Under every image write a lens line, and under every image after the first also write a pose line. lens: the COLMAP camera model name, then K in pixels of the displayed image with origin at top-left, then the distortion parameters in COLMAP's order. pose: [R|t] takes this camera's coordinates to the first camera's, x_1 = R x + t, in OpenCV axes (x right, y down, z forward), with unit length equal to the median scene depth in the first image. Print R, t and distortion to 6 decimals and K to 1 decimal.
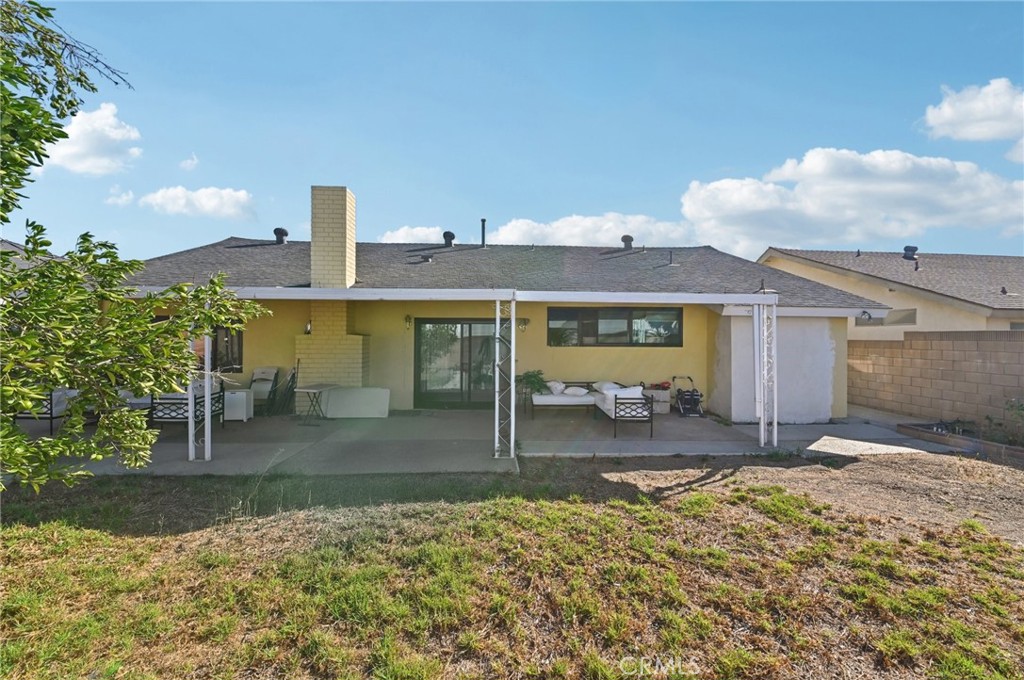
lens RADIAL K [[384.0, 0, 508.6], [0, 384.0, 334.8], [0, 0, 1]] dist [0.004244, -0.000090]
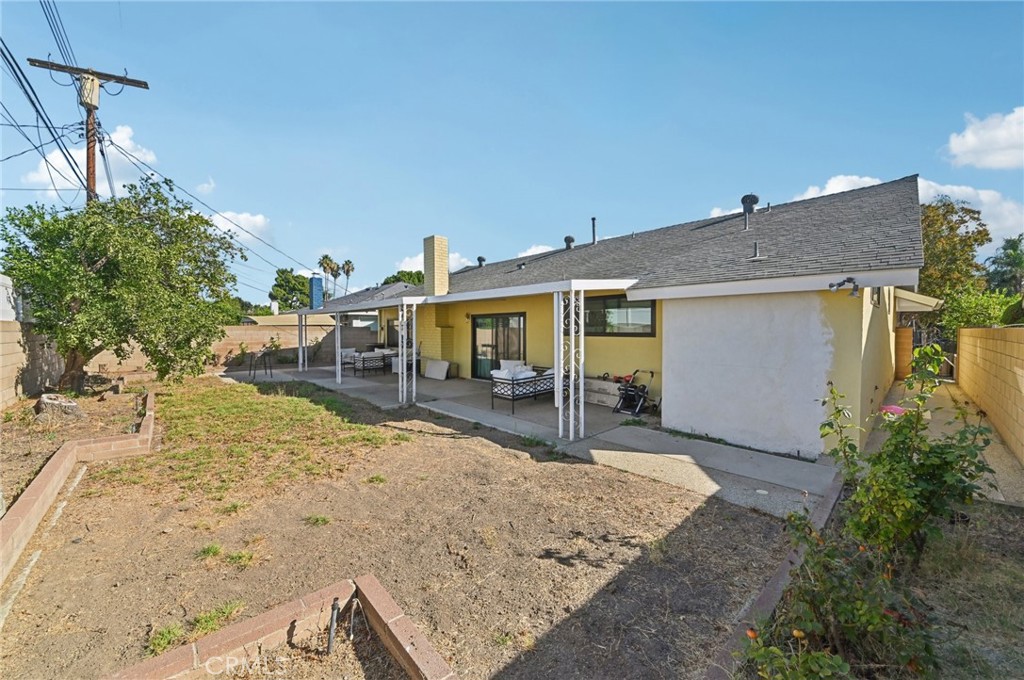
lens RADIAL K [[384.0, 0, 514.0], [0, 384.0, 339.0], [0, 0, 1]] dist [0.004244, -0.000090]
pose [[0.633670, 0.014424, -0.773469, 1.003165], [0.008962, 0.999622, 0.025983, 0.010596], [0.773551, -0.023396, 0.633302, 0.224174]]
